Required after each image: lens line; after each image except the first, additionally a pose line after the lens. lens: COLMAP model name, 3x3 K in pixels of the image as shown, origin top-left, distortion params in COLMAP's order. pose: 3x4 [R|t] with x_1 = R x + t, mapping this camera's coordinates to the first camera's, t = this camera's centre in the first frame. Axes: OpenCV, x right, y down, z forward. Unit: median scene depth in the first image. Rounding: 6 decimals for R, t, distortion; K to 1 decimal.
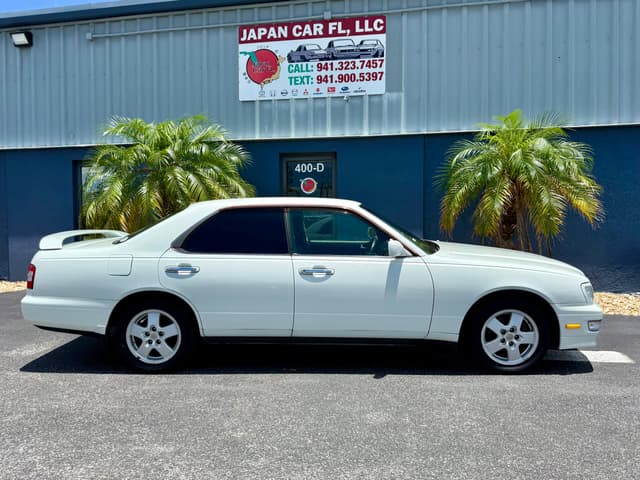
lens RADIAL K [[498.5, 0, 320.0], [0, 498.5, 240.0], [0, 0, 1]] dist [0.078065, -0.106390]
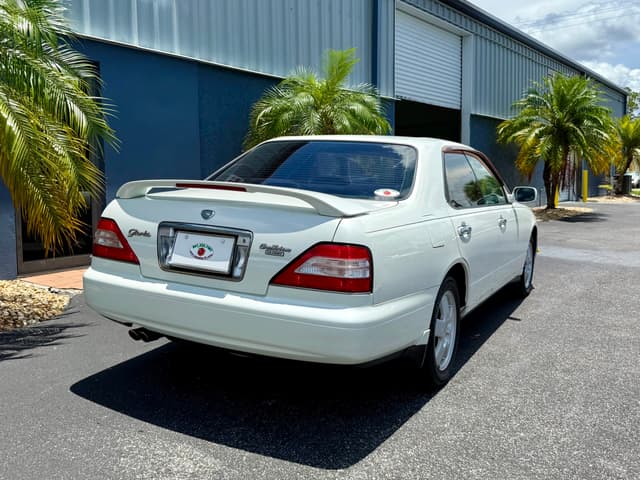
lens RADIAL K [[590.0, 0, 300.8], [0, 590.0, 235.6], [0, 0, 1]] dist [0.132862, -0.308801]
pose [[0.448416, -0.082776, 0.889984, -0.582613], [0.026921, 0.996502, 0.079119, -0.004769], [-0.893419, -0.011519, 0.449076, 0.413561]]
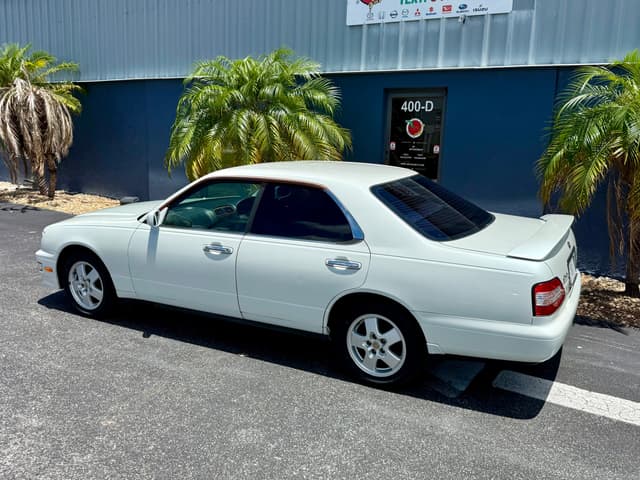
lens RADIAL K [[555.1, 0, 349.5], [0, 555.1, 237.3], [0, 0, 1]] dist [0.090937, -0.167960]
pose [[0.927840, 0.105656, -0.357701, 0.243641], [-0.053327, 0.986765, 0.153140, -0.067993], [0.369147, -0.123015, 0.921194, 0.067472]]
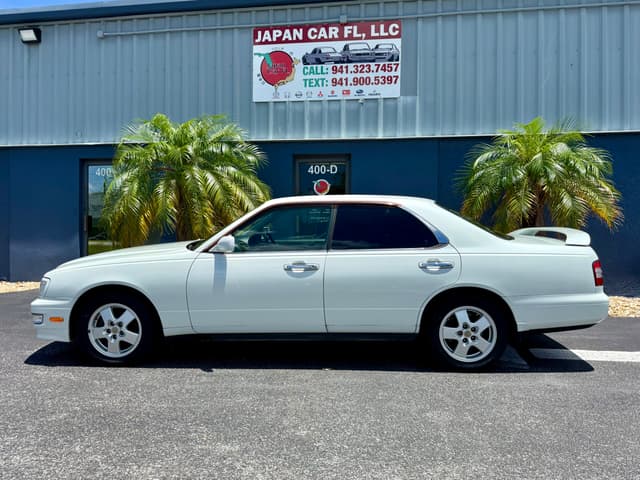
lens RADIAL K [[497.8, 0, 321.8], [0, 497.8, 233.0], [0, 0, 1]] dist [0.091666, -0.139883]
pose [[0.999284, 0.011854, 0.035930, -0.060173], [-0.010819, 0.999525, -0.028841, 0.011323], [-0.036255, 0.028432, 0.998938, 0.008726]]
